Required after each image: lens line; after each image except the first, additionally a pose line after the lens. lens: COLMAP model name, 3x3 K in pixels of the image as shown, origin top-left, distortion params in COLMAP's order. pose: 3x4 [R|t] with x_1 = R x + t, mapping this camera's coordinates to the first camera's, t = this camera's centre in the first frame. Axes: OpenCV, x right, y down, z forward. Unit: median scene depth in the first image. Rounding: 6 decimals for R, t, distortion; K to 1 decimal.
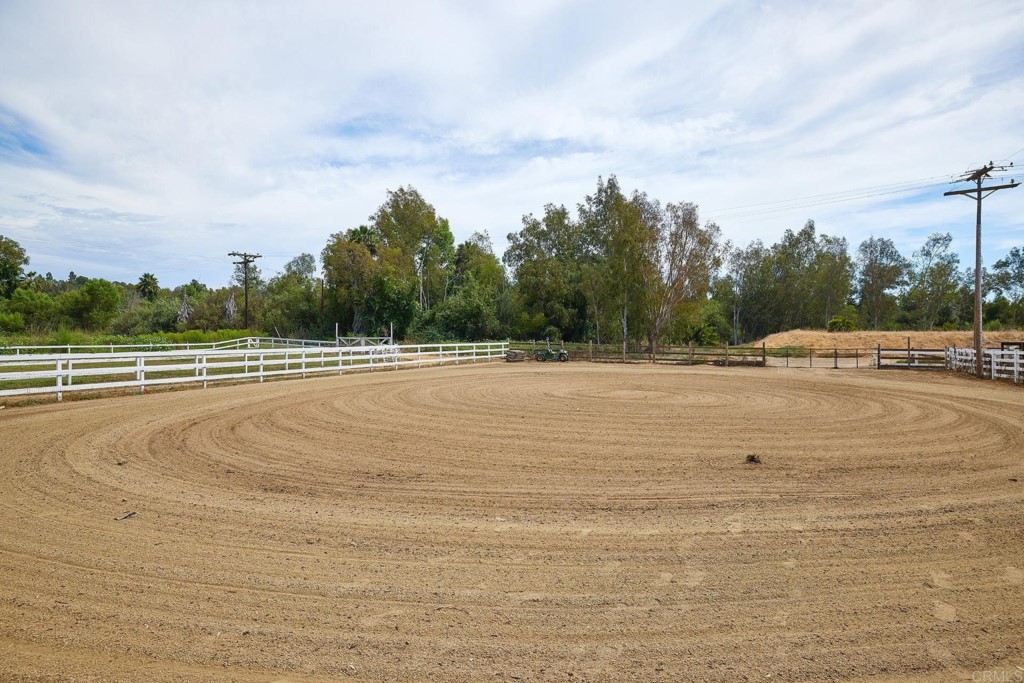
lens RADIAL K [[469.4, 0, 511.5], [0, 469.4, 331.8], [0, 0, 1]] dist [-0.016135, 0.000466]
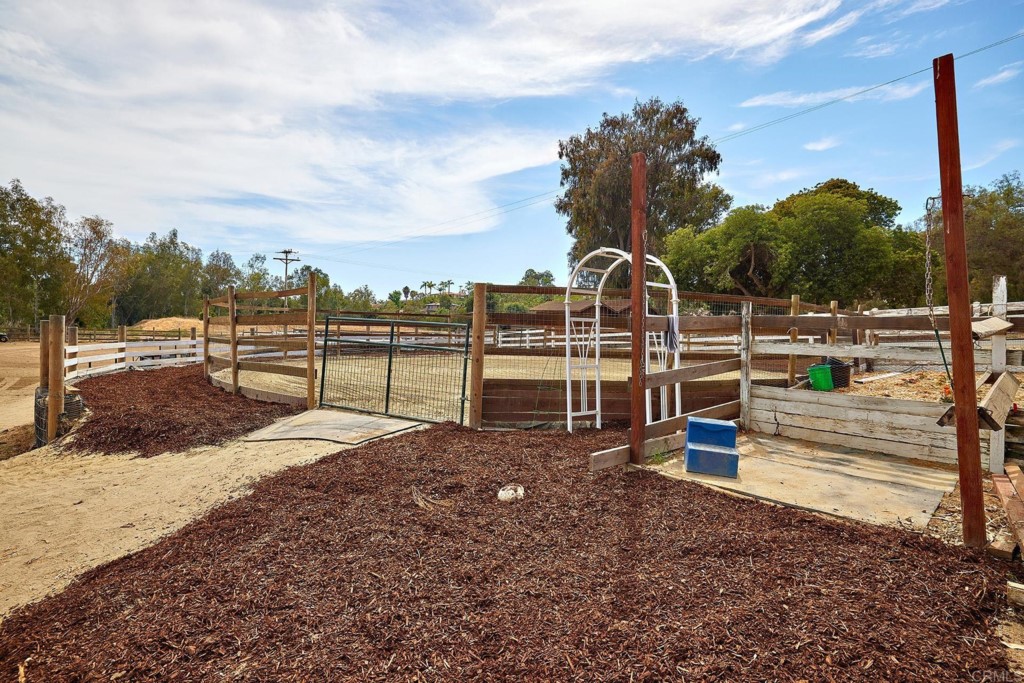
lens RADIAL K [[443.5, 0, 514.1], [0, 443.5, 335.4], [0, 0, 1]] dist [-0.012049, 0.000875]
pose [[0.279351, -0.003248, 0.960184, -0.237123], [-0.040919, 0.999046, 0.015284, -0.009544], [-0.959317, -0.043560, 0.278951, -0.215670]]
